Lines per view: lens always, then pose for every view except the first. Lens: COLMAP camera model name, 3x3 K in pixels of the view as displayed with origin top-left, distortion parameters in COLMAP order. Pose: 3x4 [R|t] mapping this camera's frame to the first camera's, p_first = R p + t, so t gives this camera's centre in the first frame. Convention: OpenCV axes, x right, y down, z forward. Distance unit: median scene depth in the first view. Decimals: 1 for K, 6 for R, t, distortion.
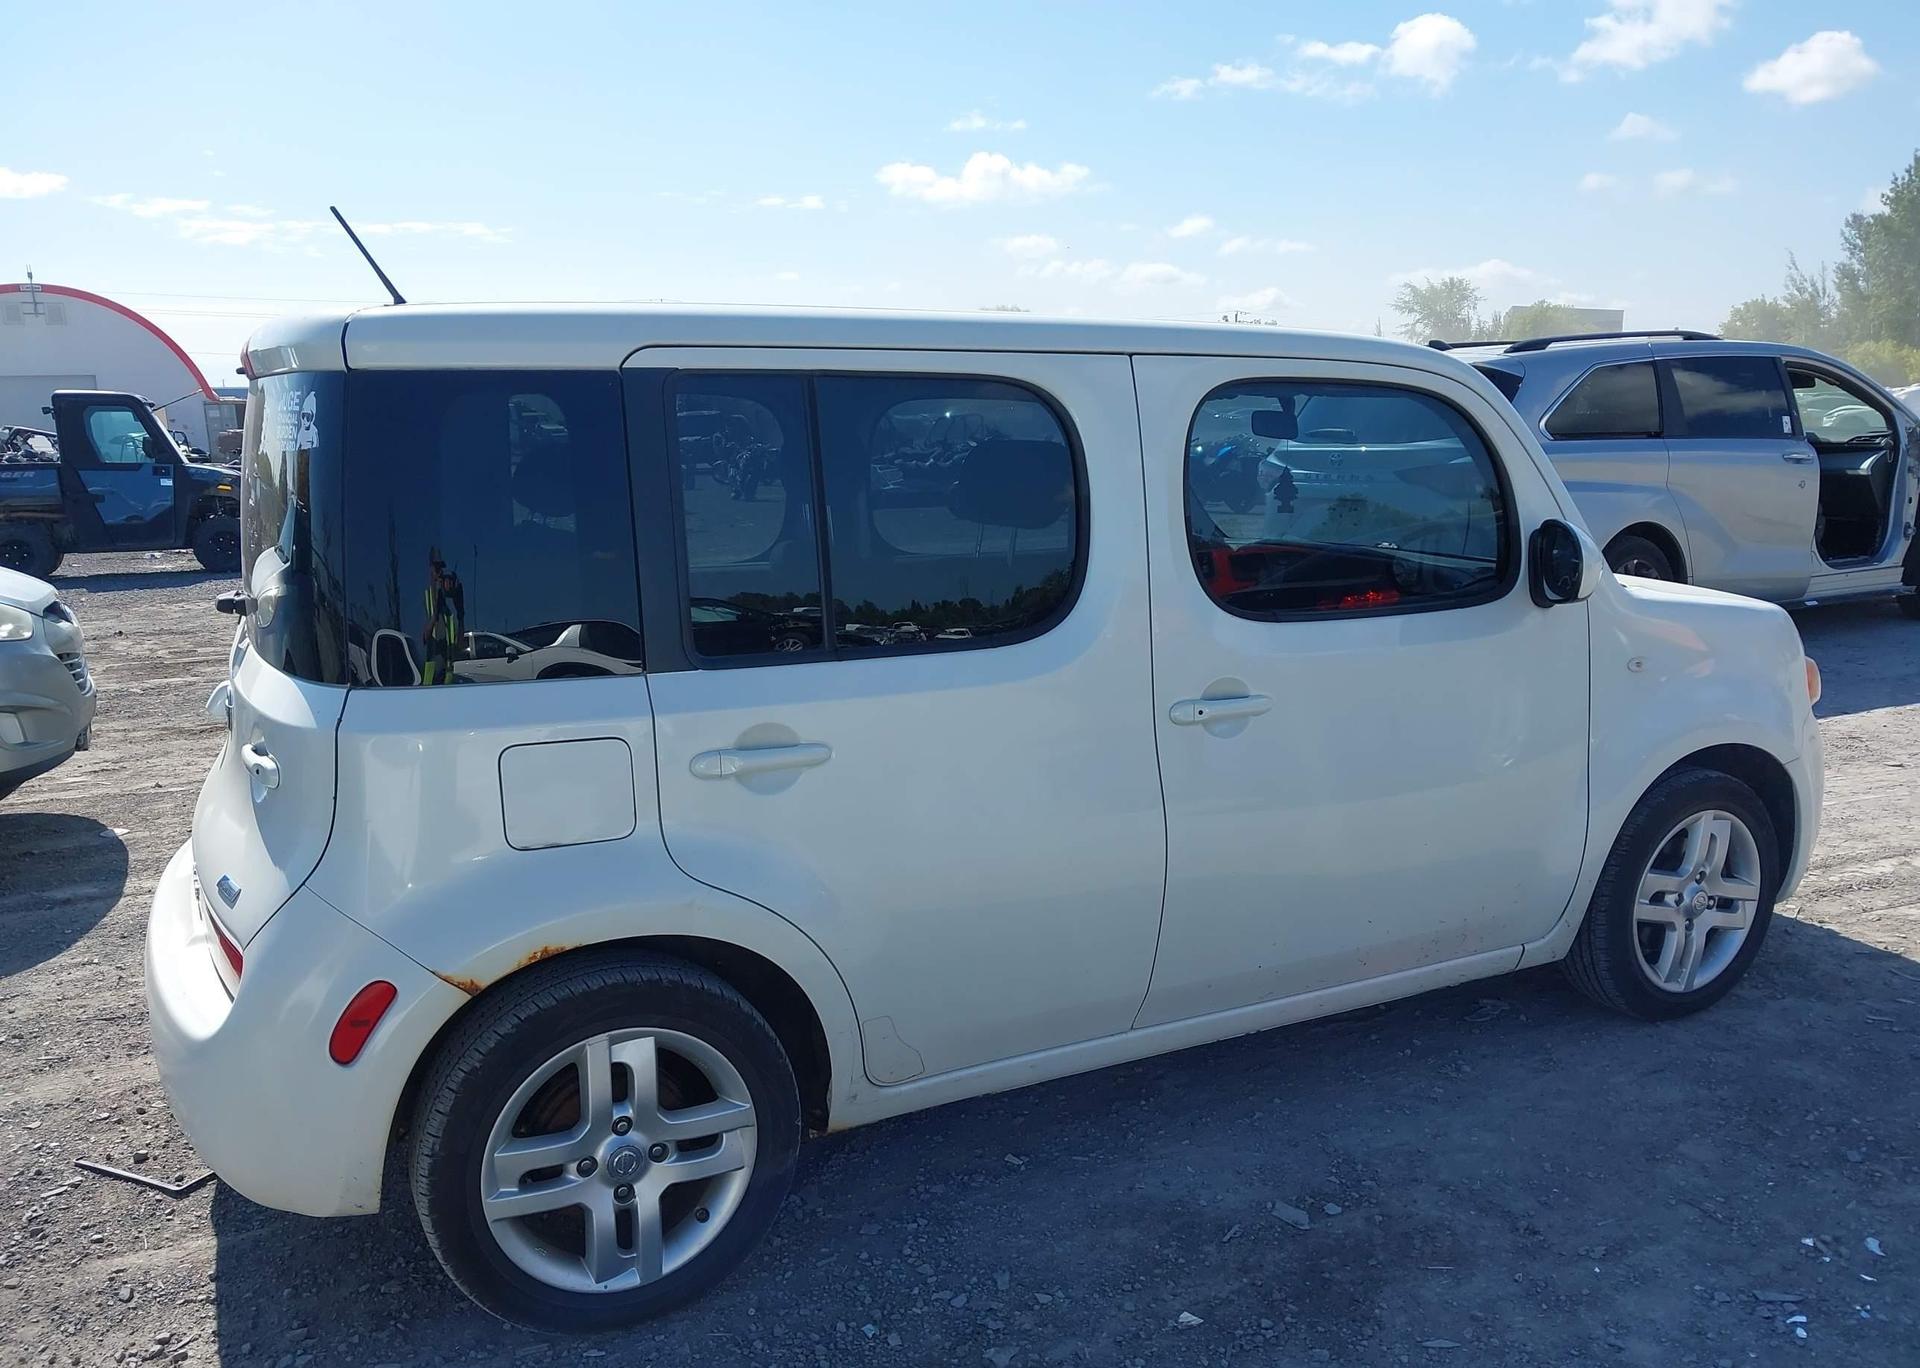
lens RADIAL K [[1545.9, 0, 1009.2], [0, 1545.9, 689.8], [0, 0, 1]] dist [0.017066, -0.021286]
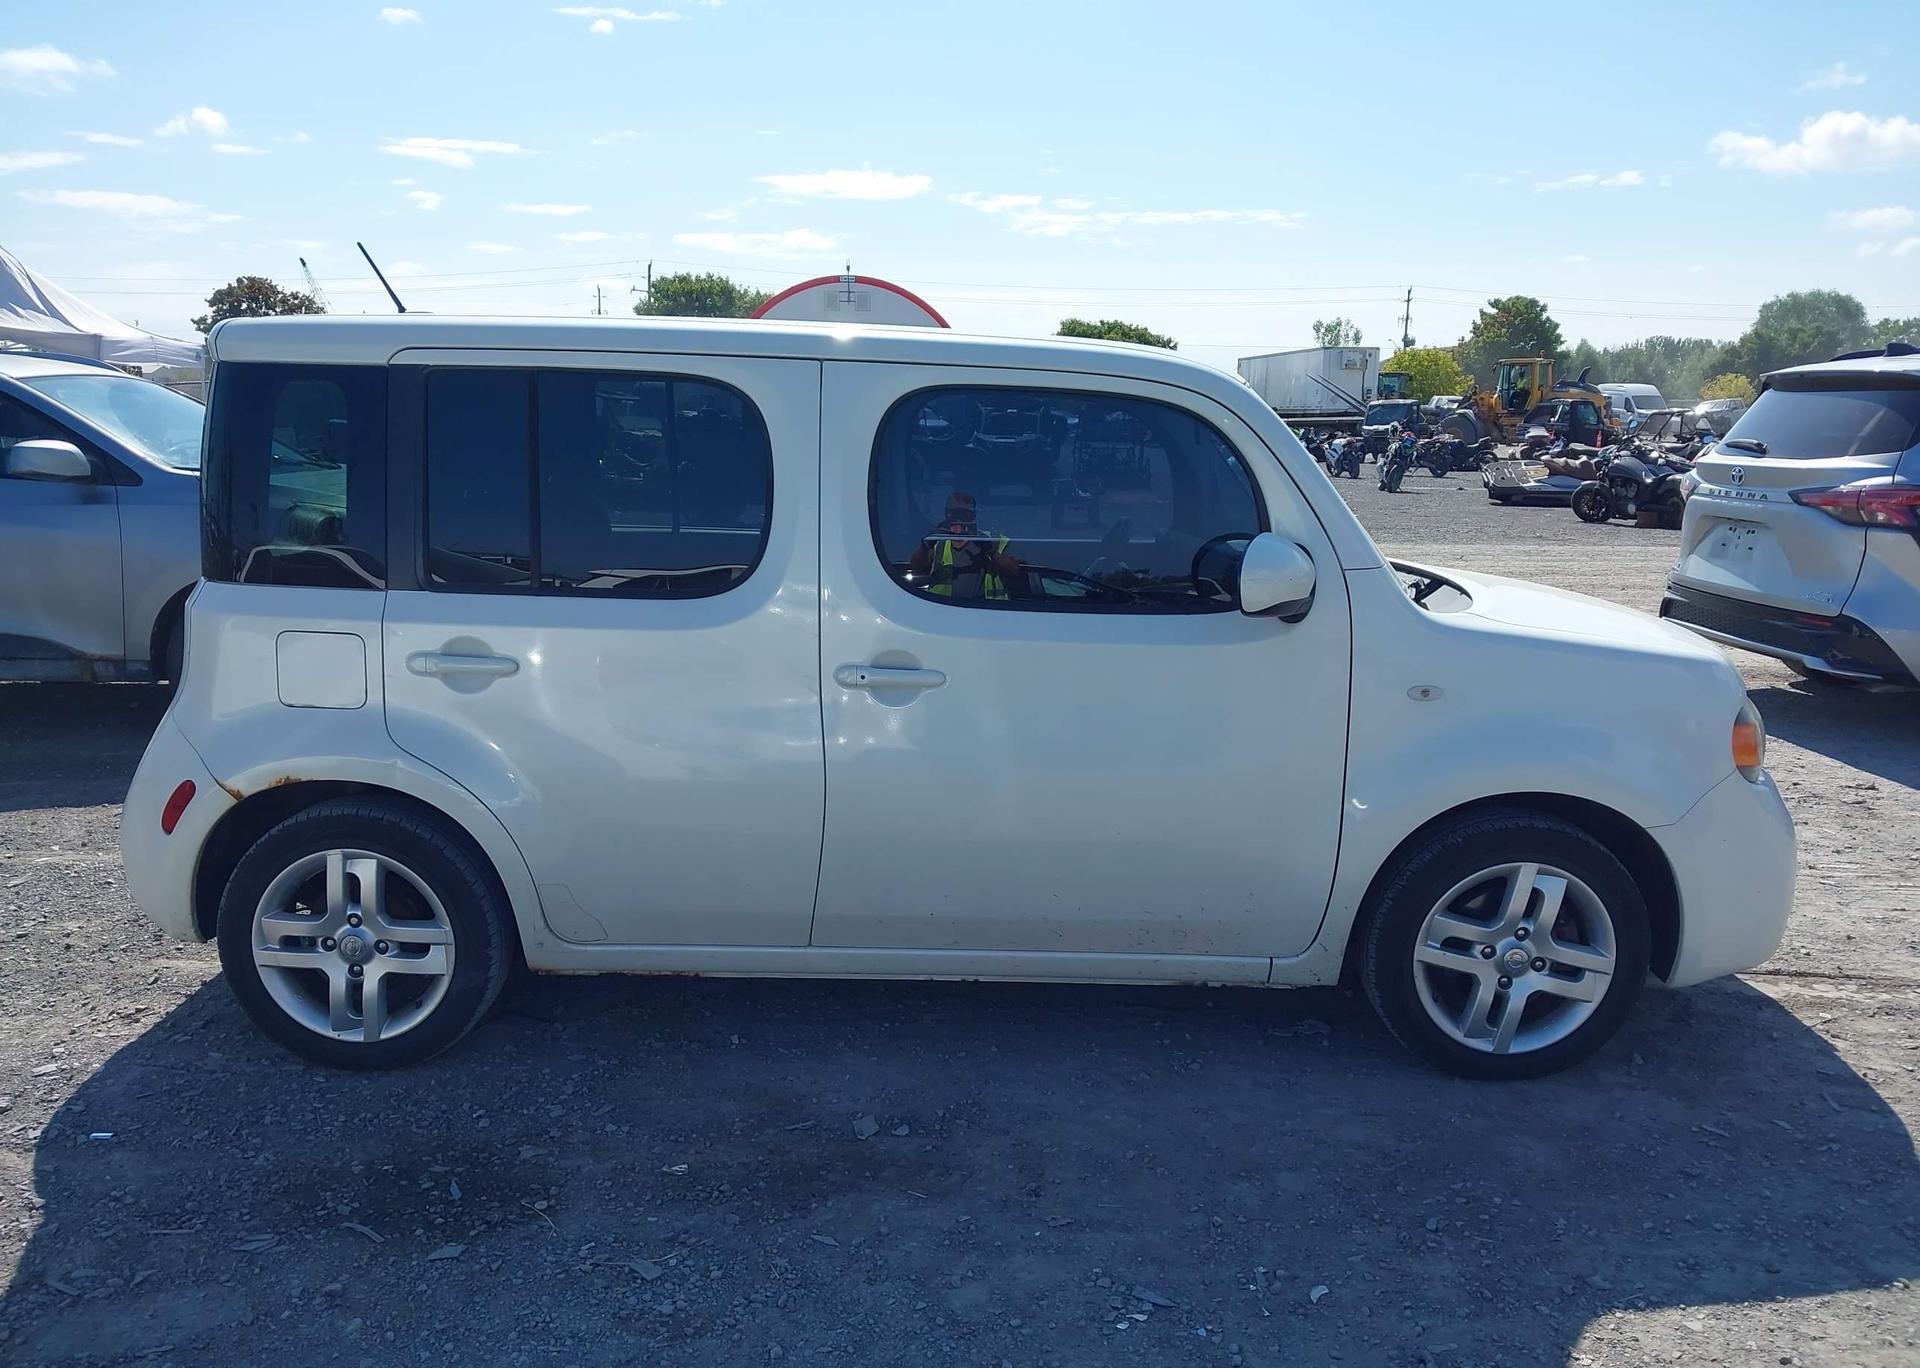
lens RADIAL K [[1545.9, 0, 978.7], [0, 1545.9, 705.9], [0, 0, 1]] dist [0.017066, -0.021286]
pose [[0.880872, 0.120020, -0.457886, 0.725041], [-0.111483, 0.992713, 0.045738, -0.026207], [0.460039, 0.010757, 0.887833, 0.033640]]
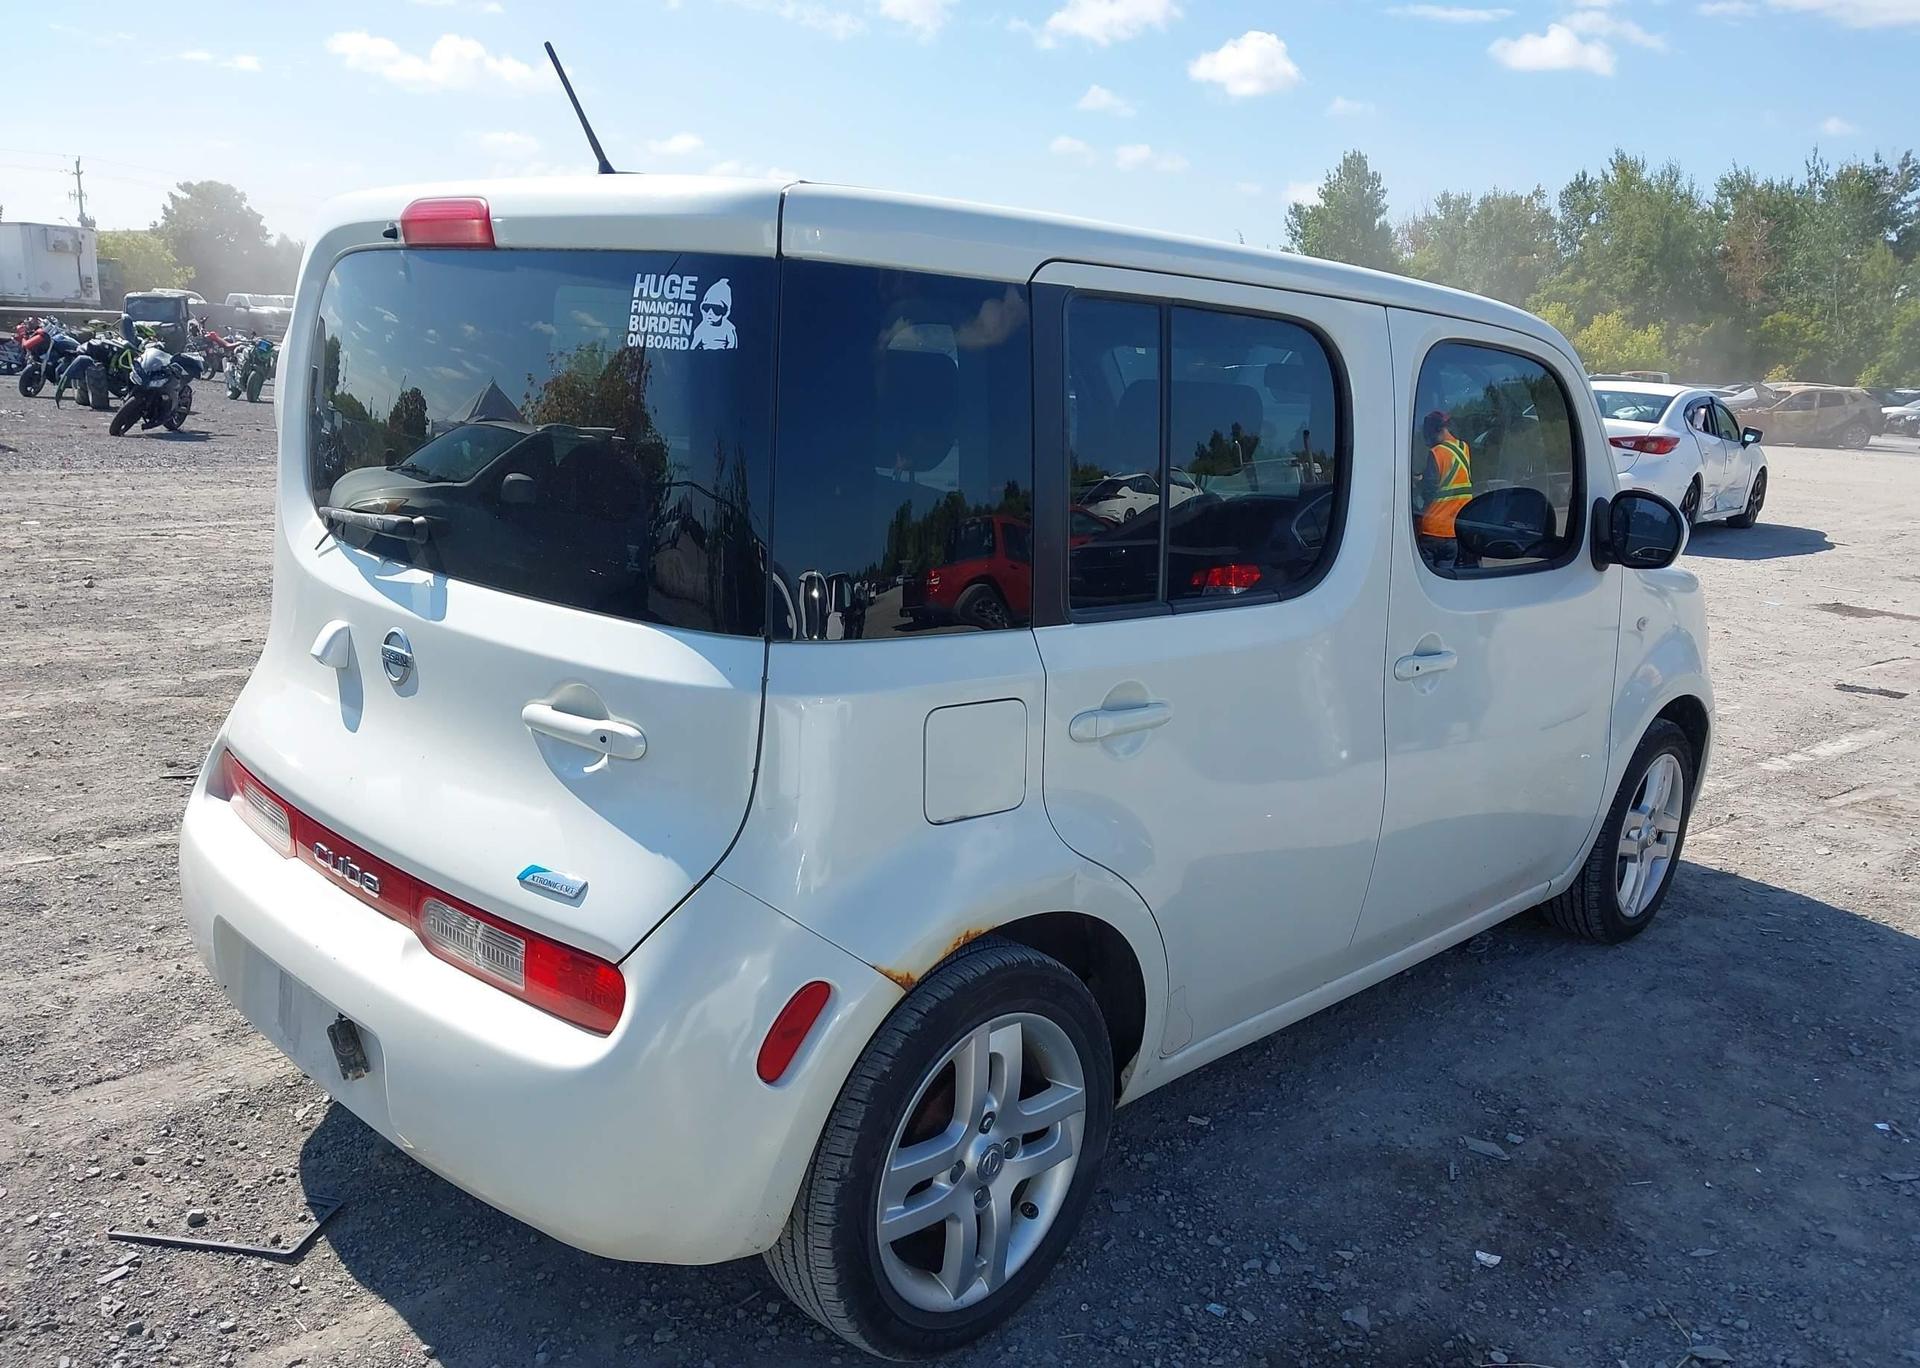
lens RADIAL K [[1545.9, 0, 1038.1], [0, 1545.9, 688.4], [0, 0, 1]] dist [0.017066, -0.021286]
pose [[0.941724, 0.001246, 0.336385, -0.455481], [-0.015423, 0.999101, 0.039476, -0.008098], [-0.336034, -0.042364, 0.940897, 0.127979]]
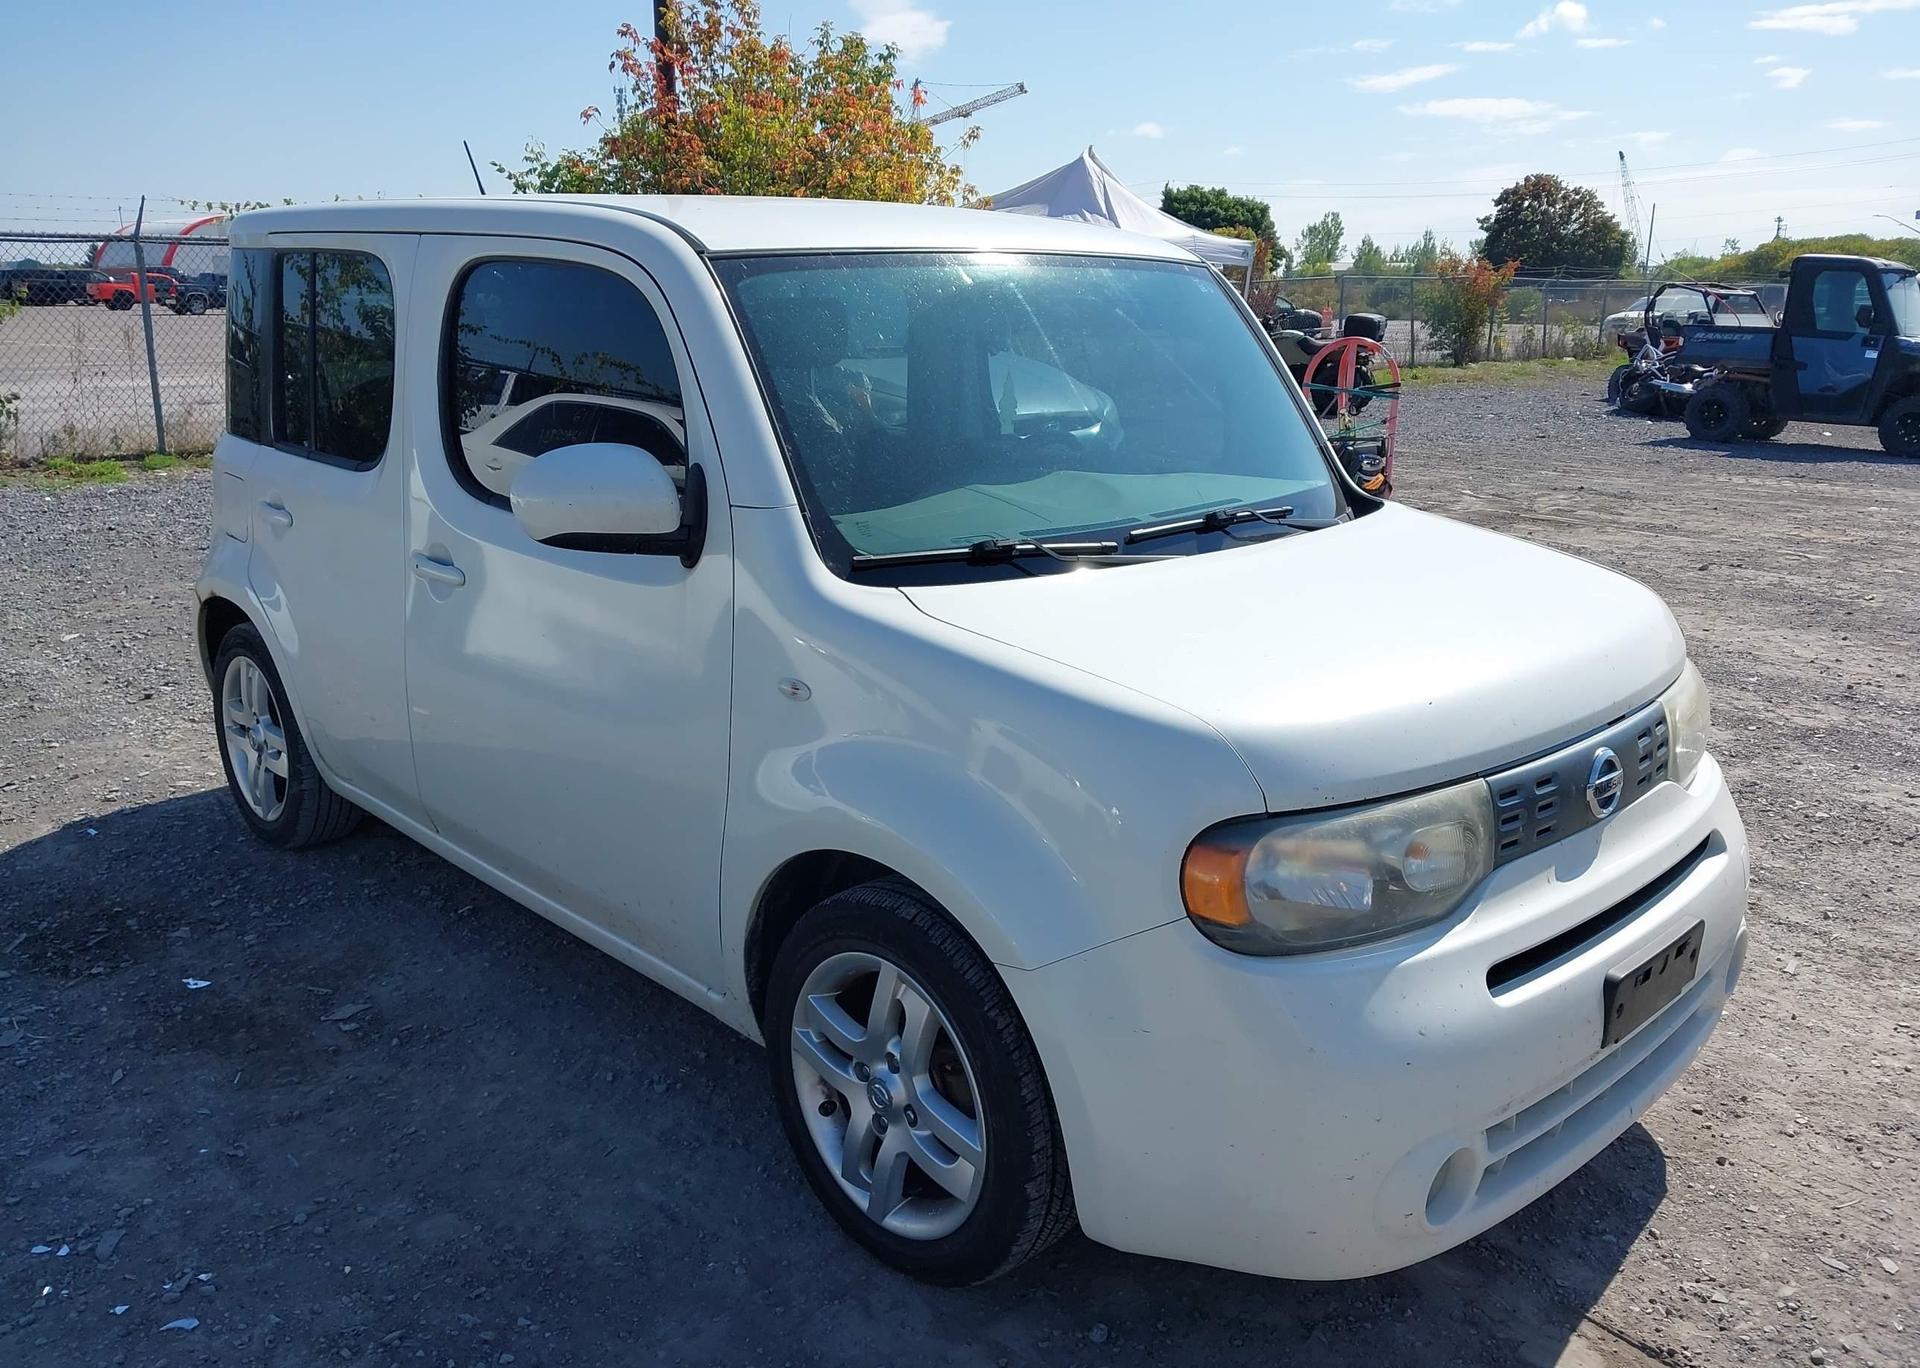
lens RADIAL K [[1545.9, 0, 940.6], [0, 1545.9, 709.5], [0, 0, 1]] dist [0.017066, -0.021286]
pose [[0.271842, 0.276025, -0.921907, 1.268064], [-0.185722, 0.955021, 0.231175, -0.212974], [0.944251, 0.108375, 0.310879, 1.026235]]
